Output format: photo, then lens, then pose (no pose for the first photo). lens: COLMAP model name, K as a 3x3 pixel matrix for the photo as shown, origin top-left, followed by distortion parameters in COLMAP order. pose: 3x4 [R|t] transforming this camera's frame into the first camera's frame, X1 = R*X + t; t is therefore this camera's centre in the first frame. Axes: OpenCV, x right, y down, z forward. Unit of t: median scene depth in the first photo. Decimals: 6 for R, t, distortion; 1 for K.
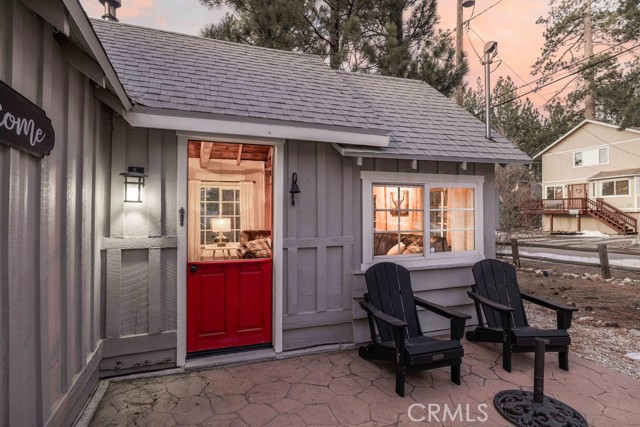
lens RADIAL K [[332.5, 0, 321.0], [0, 332.5, 214.1], [0, 0, 1]] dist [-0.008284, -0.001058]
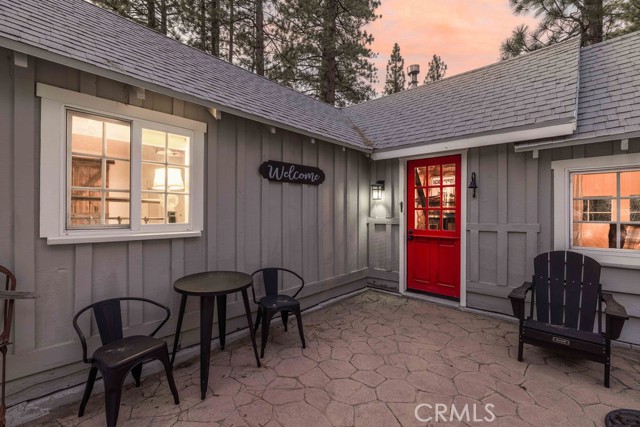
lens RADIAL K [[284.4, 0, 319.3], [0, 284.4, 212.6], [0, 0, 1]] dist [0.001439, 0.000234]
pose [[0.453708, 0.006971, -0.891123, 0.712943], [0.001441, 0.999962, 0.008556, 0.024768], [0.891149, -0.005166, 0.453681, -0.054672]]
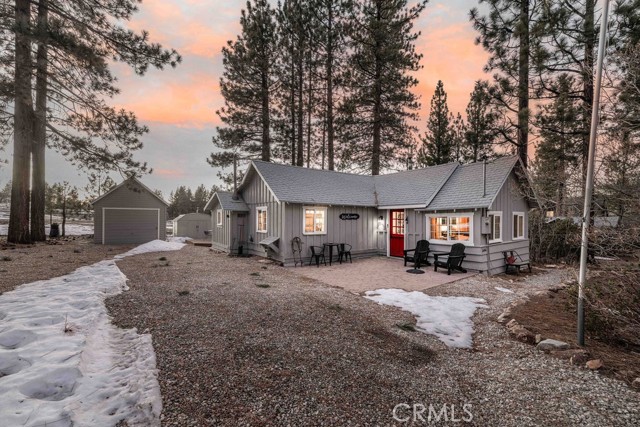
lens RADIAL K [[281.4, 0, 317.2], [0, 281.4, 217.3], [0, 0, 1]] dist [0.001518, 0.000096]
pose [[0.246554, -0.003637, -0.969122, 3.364044], [0.001009, 0.999993, -0.003496, -0.107008], [0.969128, -0.000116, 0.246556, -1.032135]]
